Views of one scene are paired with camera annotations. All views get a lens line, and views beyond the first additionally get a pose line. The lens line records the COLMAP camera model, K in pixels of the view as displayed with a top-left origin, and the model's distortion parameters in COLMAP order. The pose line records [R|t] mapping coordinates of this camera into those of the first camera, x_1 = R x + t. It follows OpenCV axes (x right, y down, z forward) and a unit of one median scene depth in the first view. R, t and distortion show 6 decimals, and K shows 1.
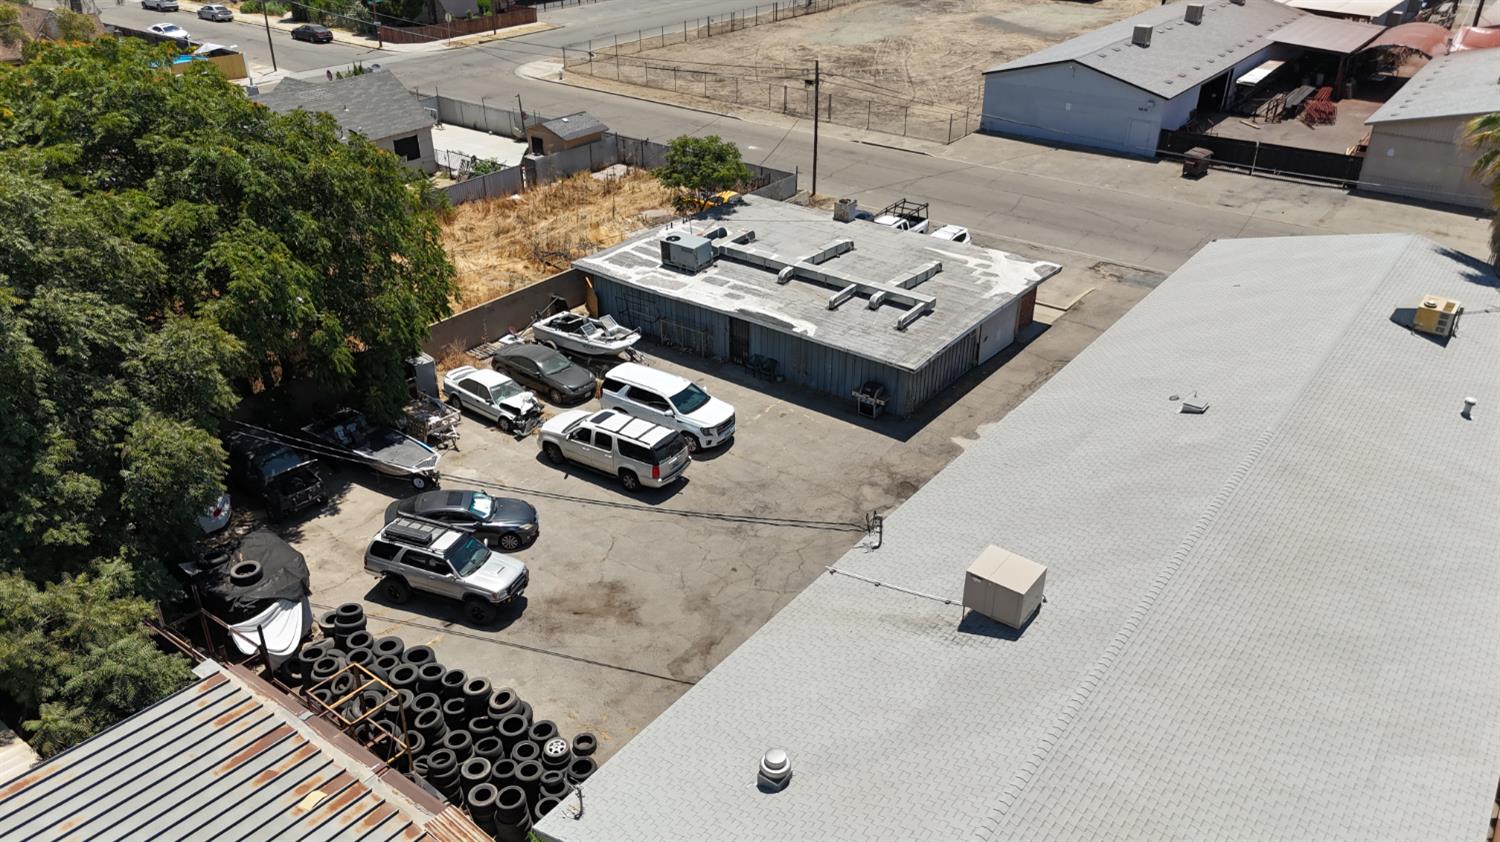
lens RADIAL K [[1110.7, 0, 750.0], [0, 1110.7, 421.0], [0, 0, 1]] dist [0.067661, -0.069274]
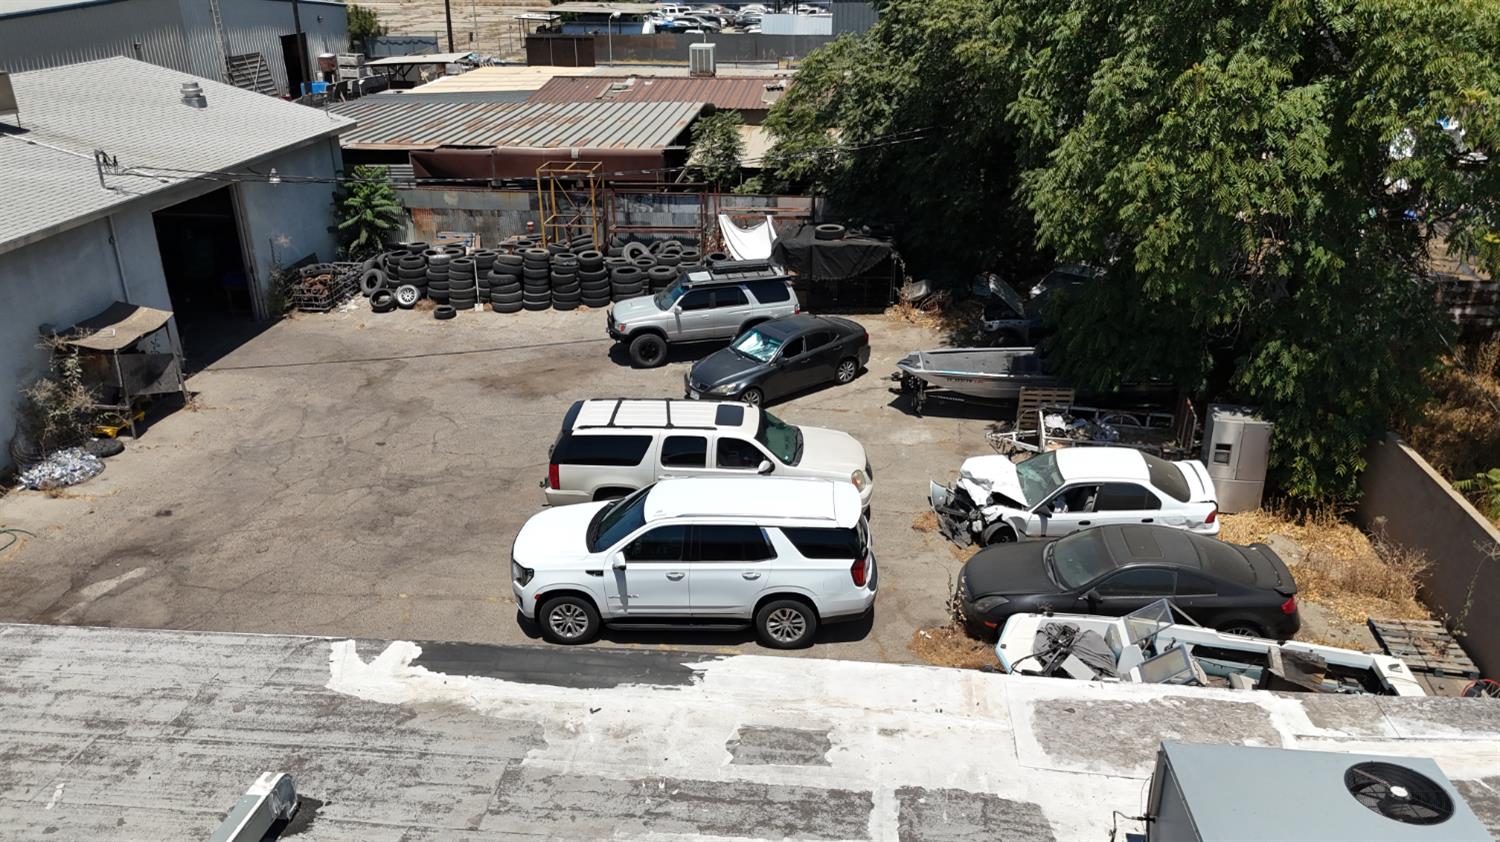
lens RADIAL K [[1106.6, 0, 750.5], [0, 1106.6, 421.9], [0, 0, 1]] dist [0.070121, -0.066391]
pose [[-0.856860, 0.208149, -0.471662, 0.082741], [-0.244330, 0.641653, 0.727038, -0.318451], [0.453975, 0.738211, -0.498949, 1.088344]]
